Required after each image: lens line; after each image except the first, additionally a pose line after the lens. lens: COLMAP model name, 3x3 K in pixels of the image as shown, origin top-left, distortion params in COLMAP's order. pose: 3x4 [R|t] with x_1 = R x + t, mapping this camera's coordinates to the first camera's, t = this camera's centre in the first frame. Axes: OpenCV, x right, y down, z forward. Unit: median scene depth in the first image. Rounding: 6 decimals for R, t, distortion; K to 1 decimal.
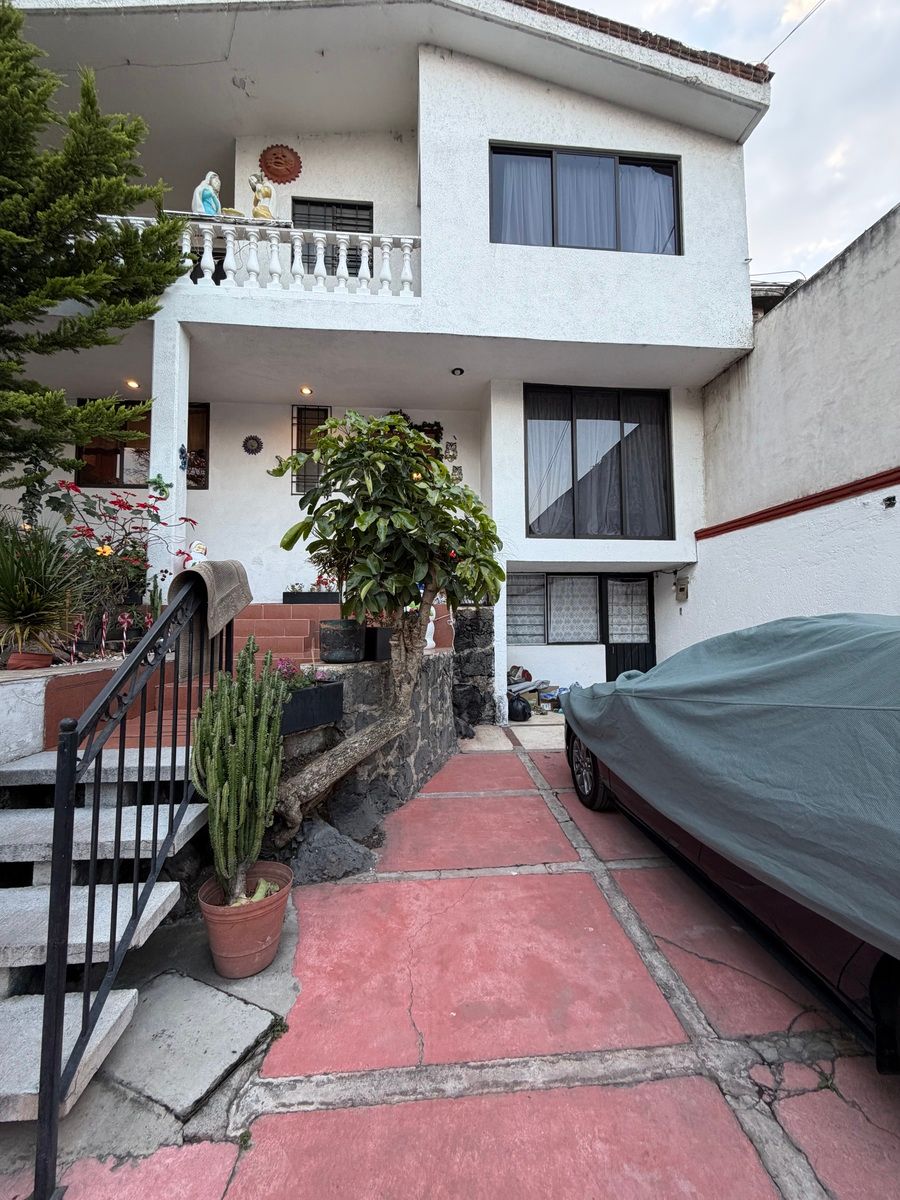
lens RADIAL K [[476.8, 0, 448.8], [0, 476.8, 598.4], [0, 0, 1]] dist [0.000912, -0.000162]
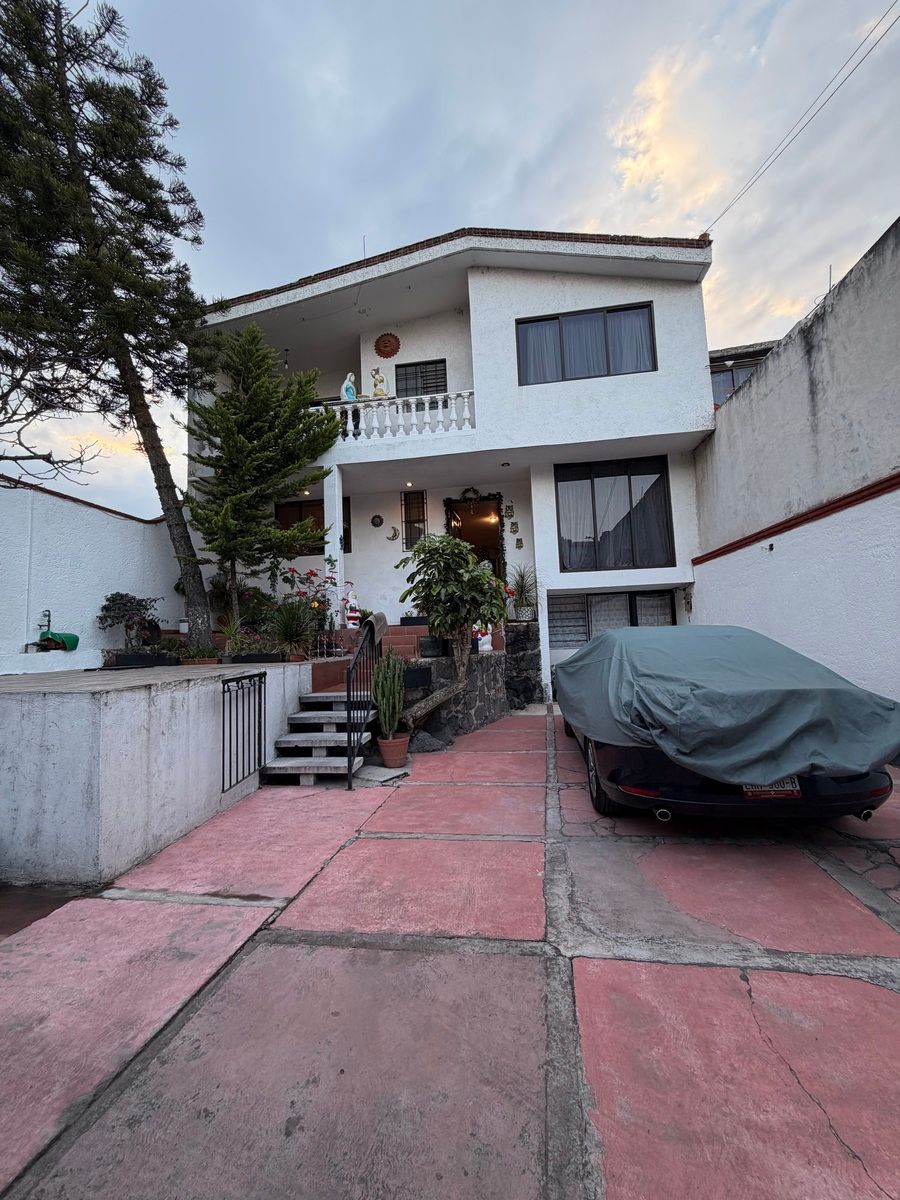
lens RADIAL K [[476.8, 0, 451.0], [0, 476.8, 599.1], [0, 0, 1]] dist [0.000912, -0.000162]
pose [[0.973466, -0.049921, -0.223320, 0.184204], [0.045340, 0.998644, -0.025596, -0.030601], [0.224295, 0.014792, 0.974409, -0.540336]]
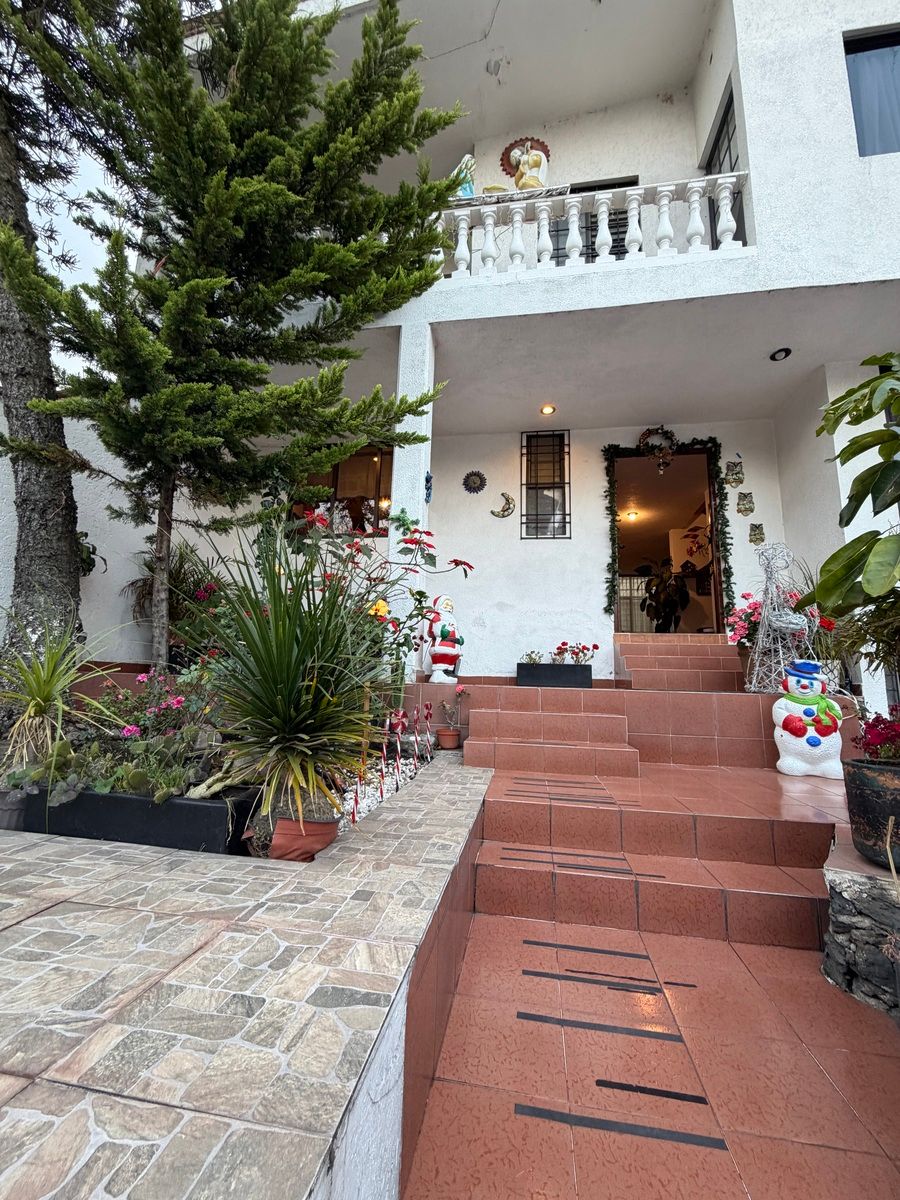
lens RADIAL K [[476.8, 0, 450.9], [0, 476.8, 599.3], [0, 0, 1]] dist [0.000912, -0.000162]
pose [[0.968163, -0.006266, -0.250242, -0.312915], [-0.024004, 0.992755, -0.117730, -0.026245], [0.249167, 0.119989, 0.960999, 0.277602]]
